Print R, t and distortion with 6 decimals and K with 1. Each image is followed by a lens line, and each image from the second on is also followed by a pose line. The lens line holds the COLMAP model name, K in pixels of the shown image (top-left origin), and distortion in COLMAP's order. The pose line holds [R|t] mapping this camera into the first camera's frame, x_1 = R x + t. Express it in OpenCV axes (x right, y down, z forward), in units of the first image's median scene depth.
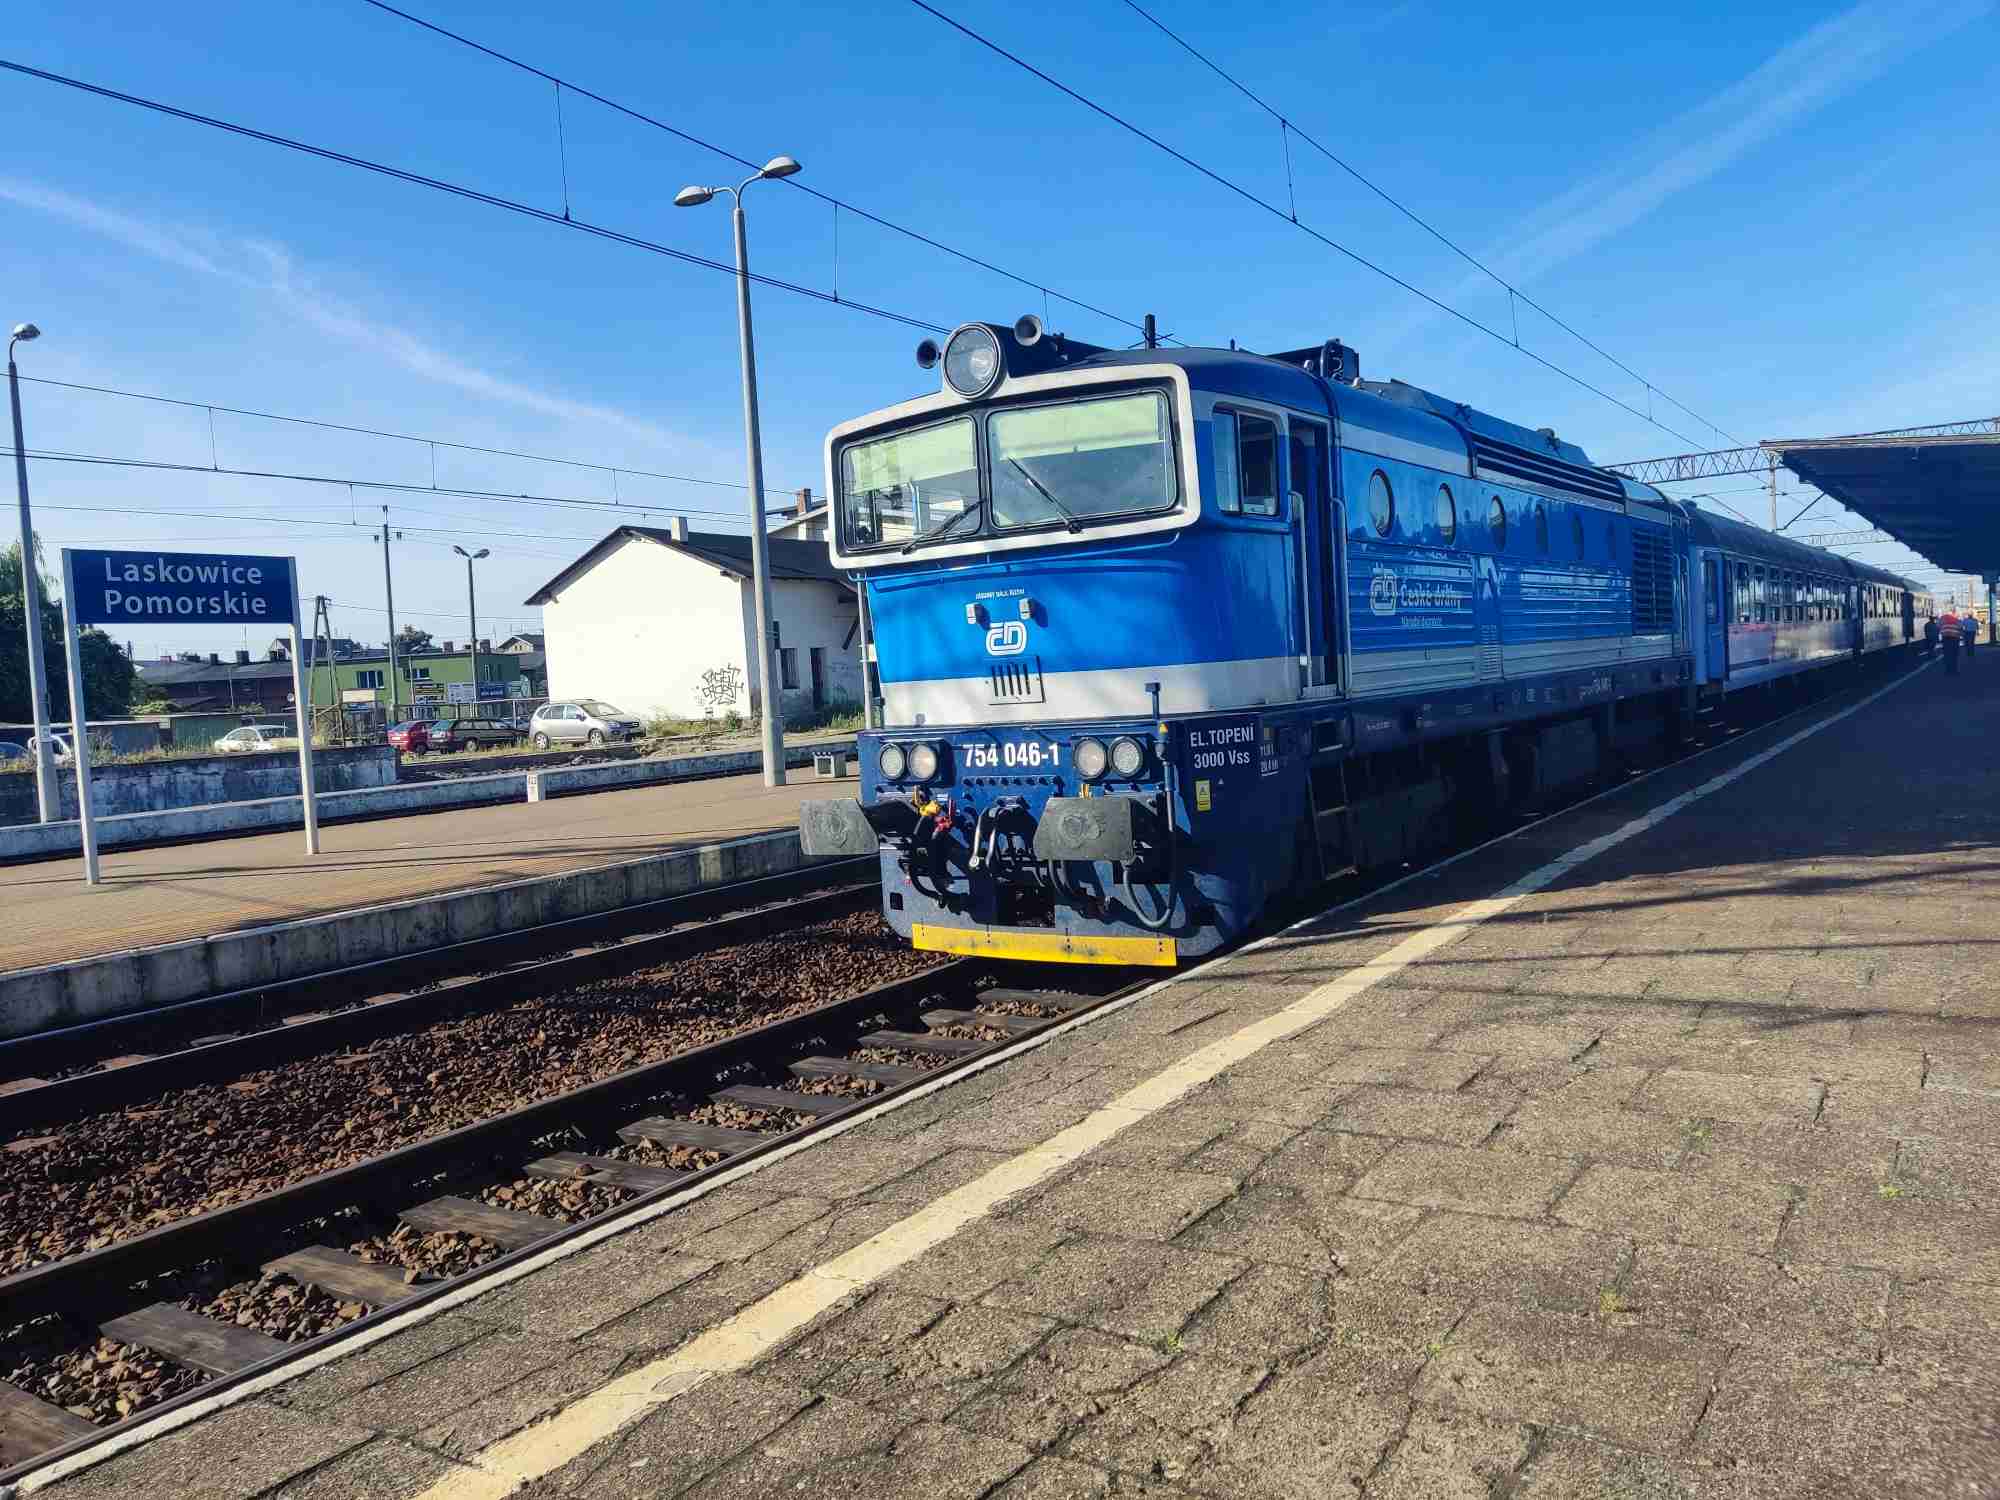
lens RADIAL K [[1448.2, 0, 1014.4], [0, 1448.2, 747.4], [0, 0, 1]] dist [0.142204, -0.180295]
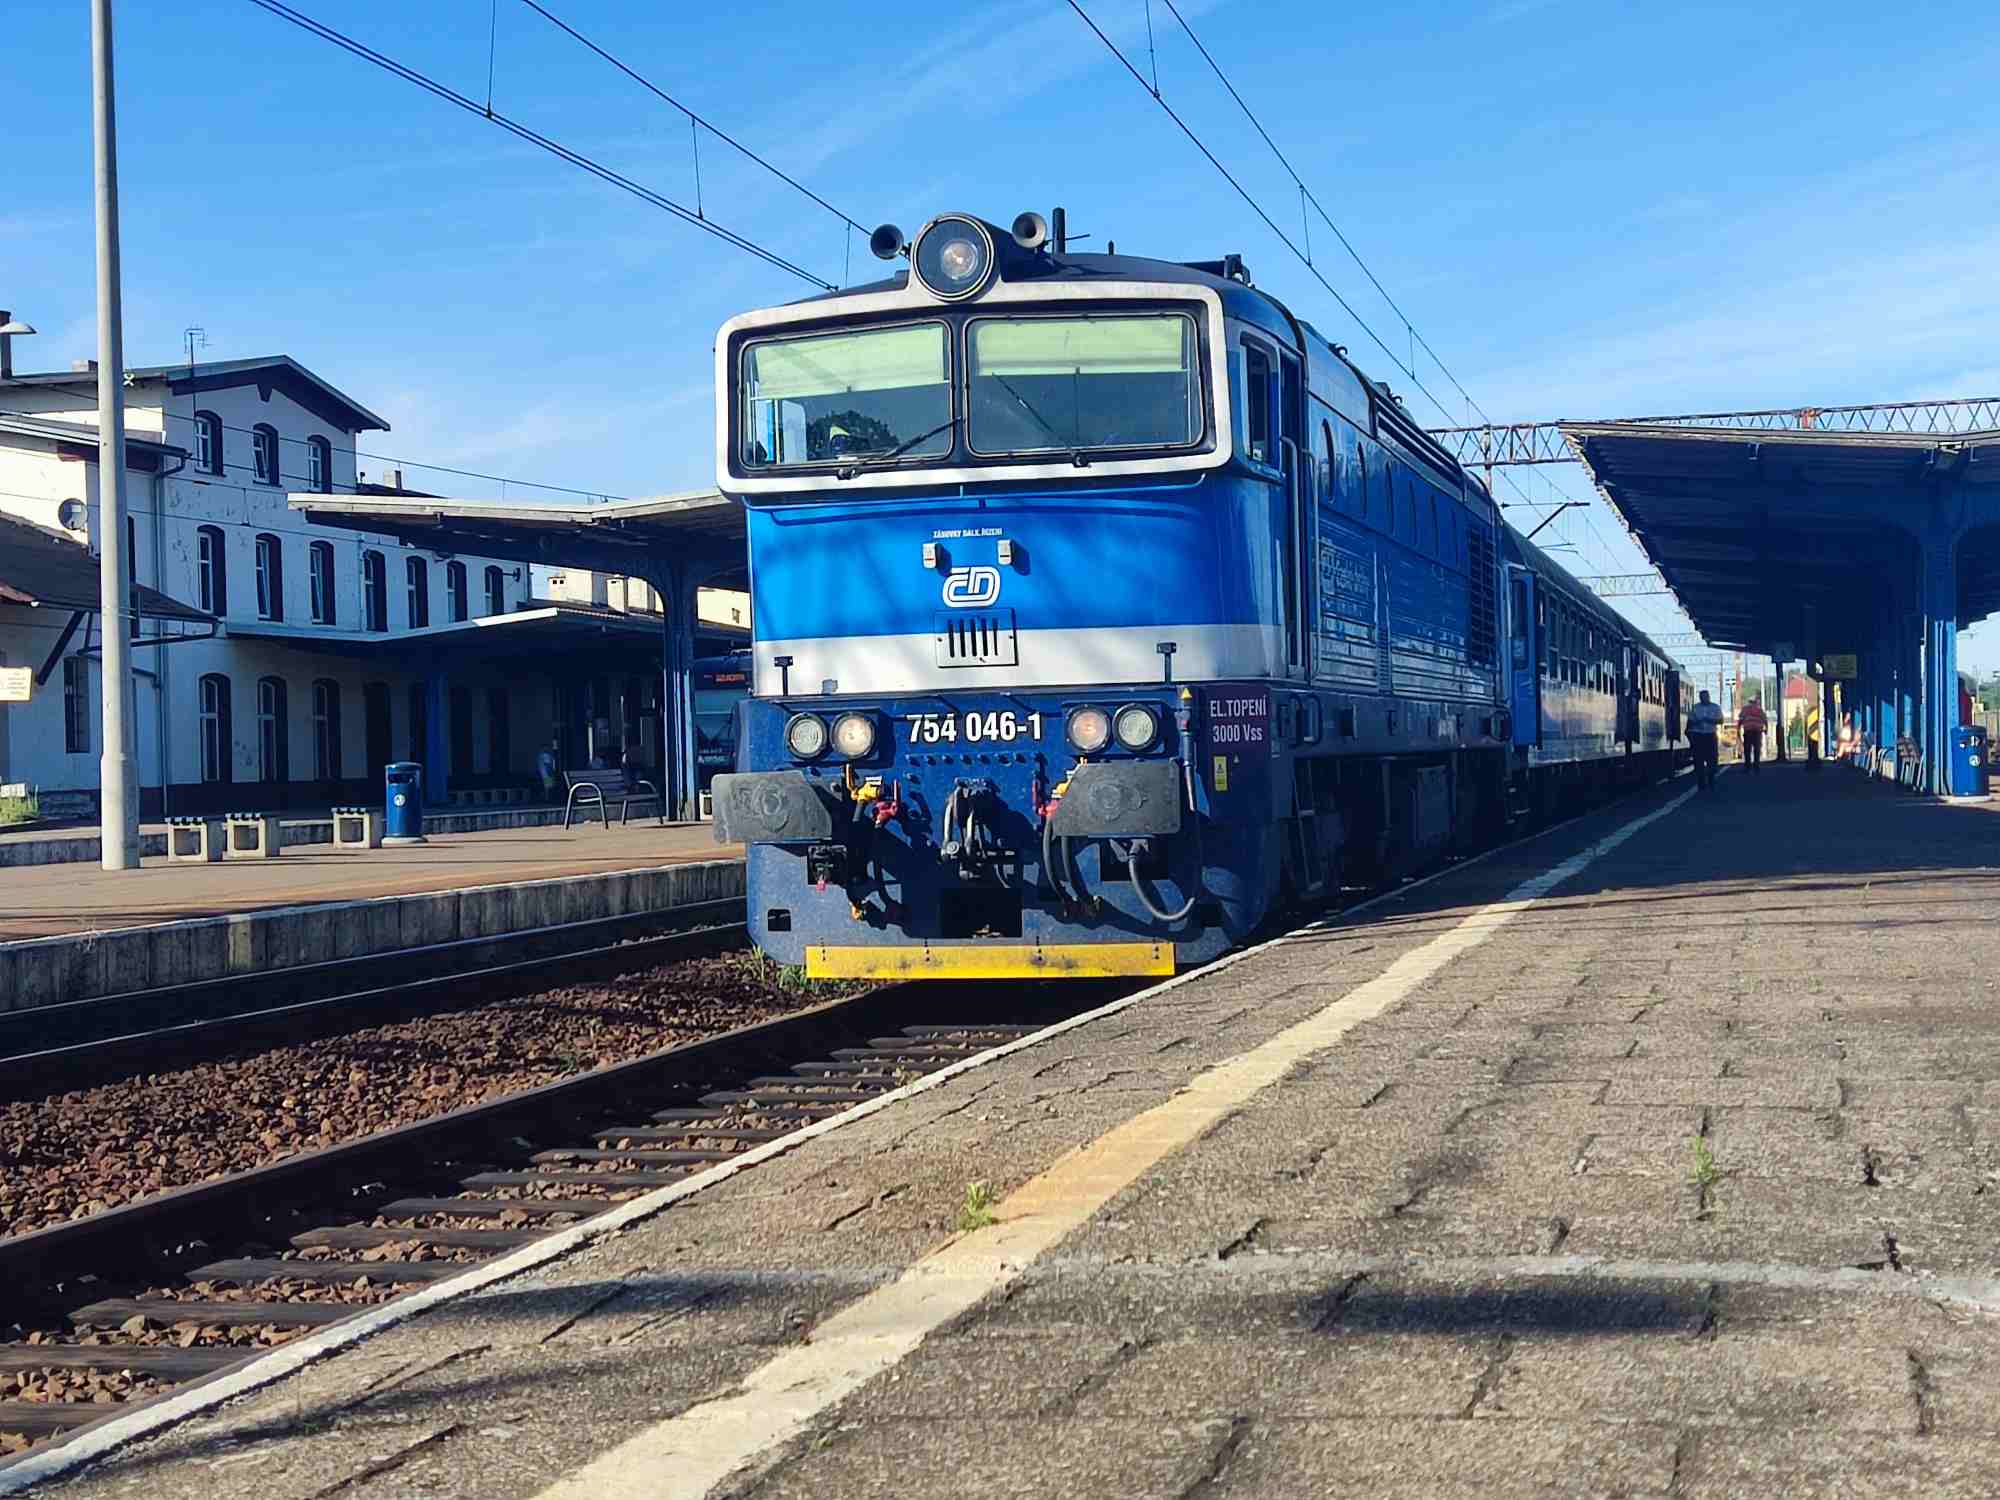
lens RADIAL K [[2923.8, 0, 1000.0], [0, 2923.8, 750.0], [0, 0, 1]] dist [0.202062, 0.003020]
pose [[0.942313, 0.037007, 0.332680, -0.476259], [-0.014666, 0.997480, -0.069416, 0.117250], [-0.334411, 0.060533, 0.940481, -0.504036]]
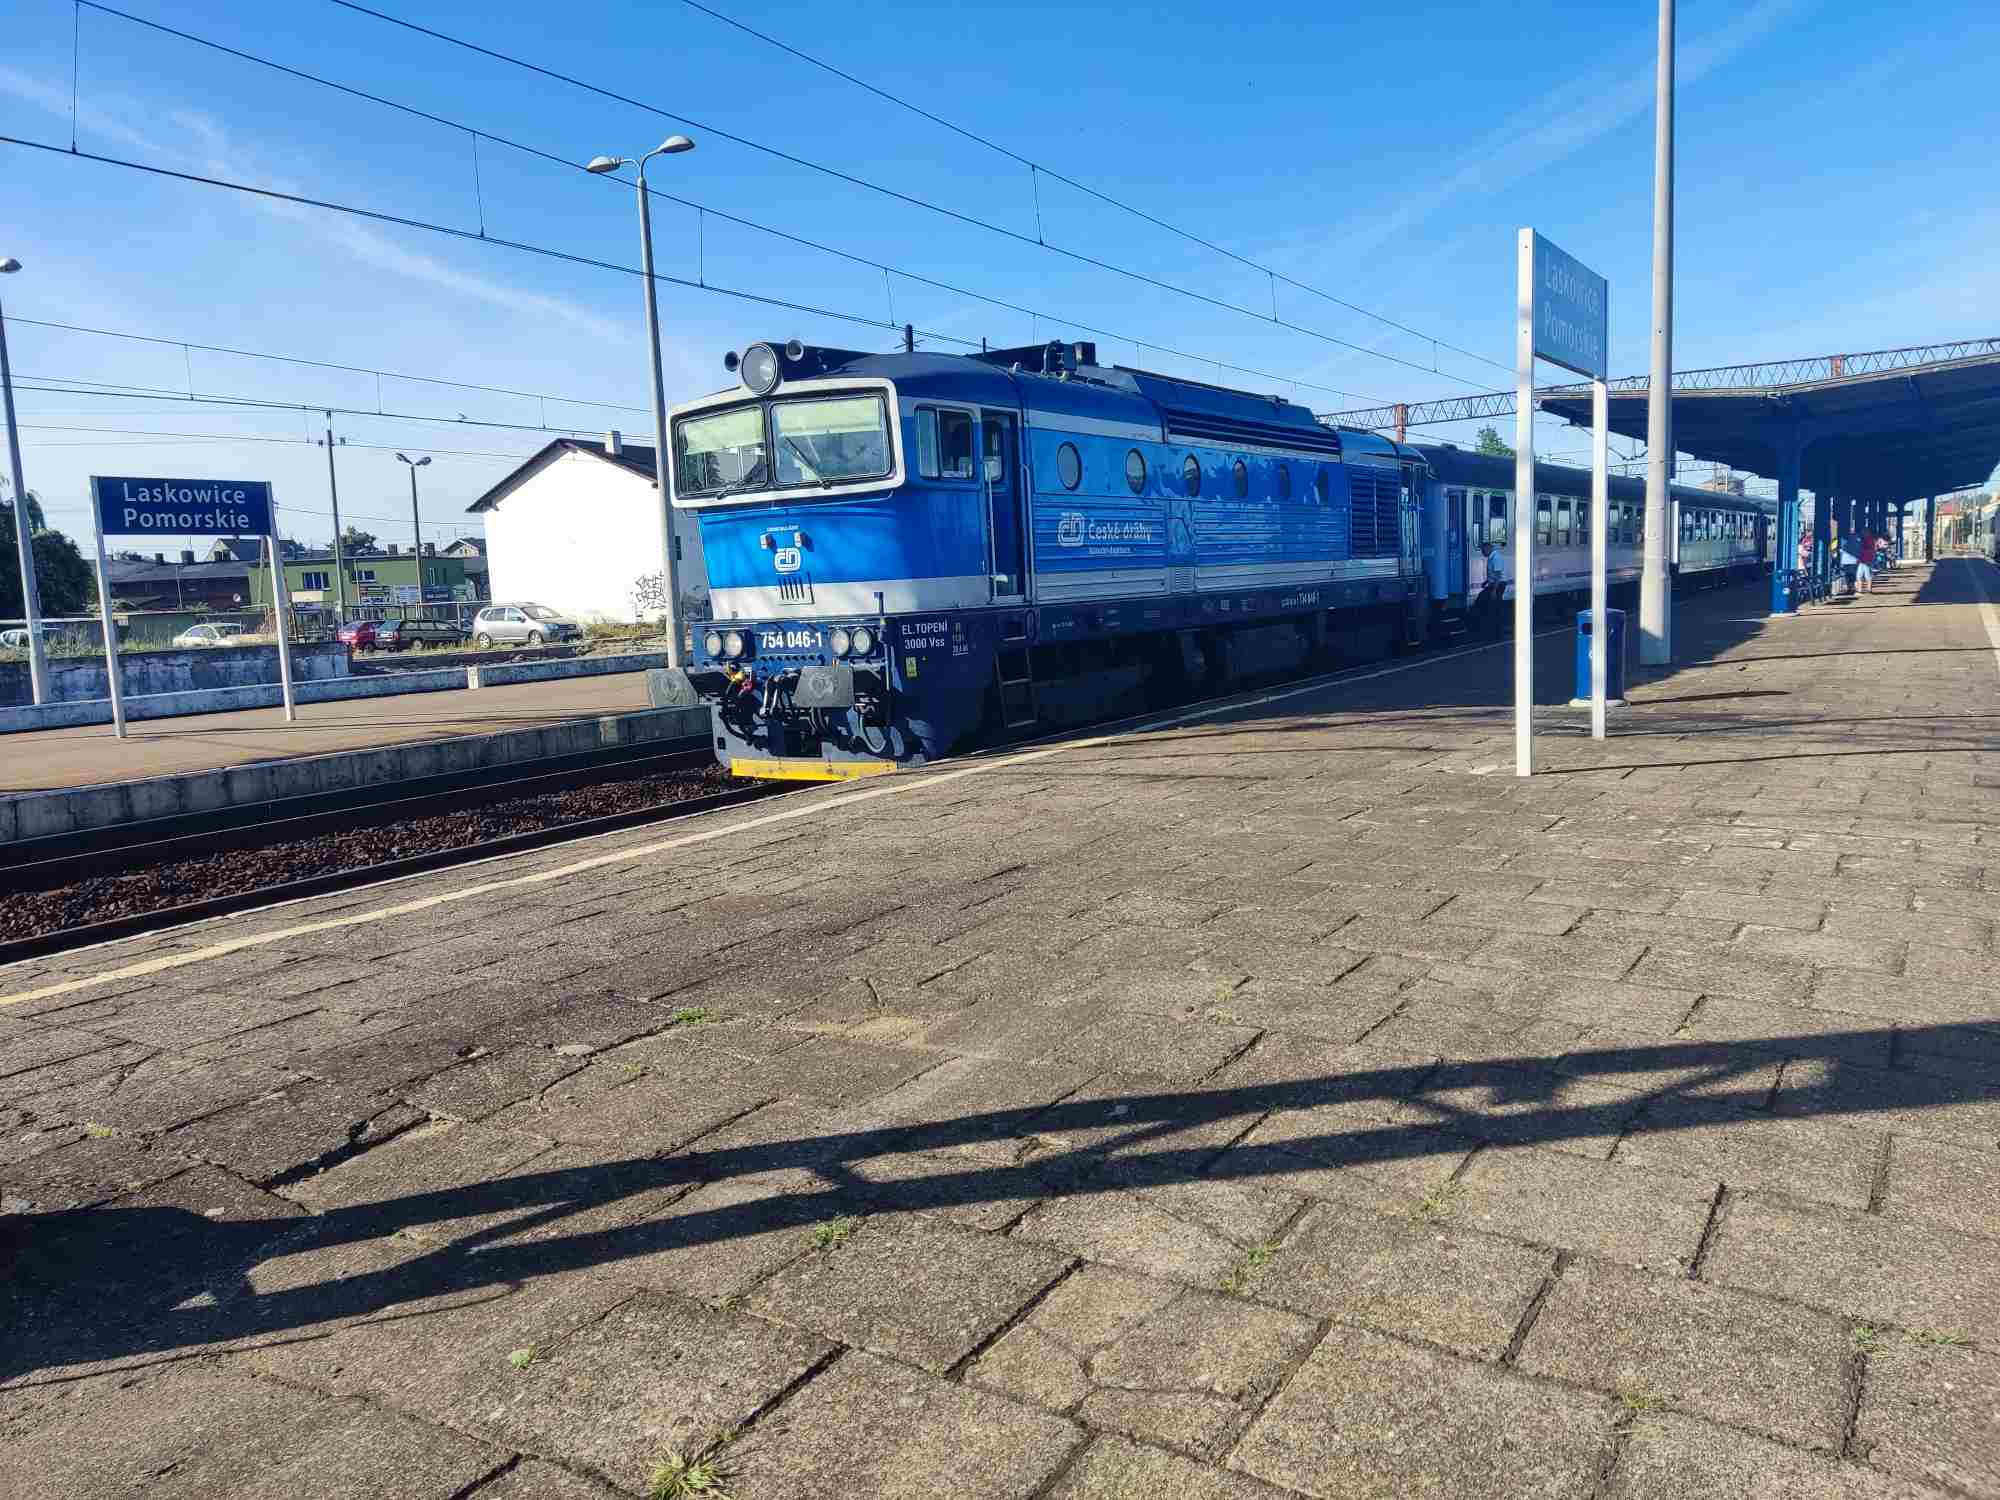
lens RADIAL K [[1448.2, 0, 1014.4], [0, 1448.2, 747.4], [0, 0, 1]] dist [0.142204, -0.180295]
pose [[0.999515, 0.007089, 0.030308, 0.156979], [-0.008932, 0.998092, 0.061099, 0.019184], [-0.029817, -0.061340, 0.997671, -0.421967]]
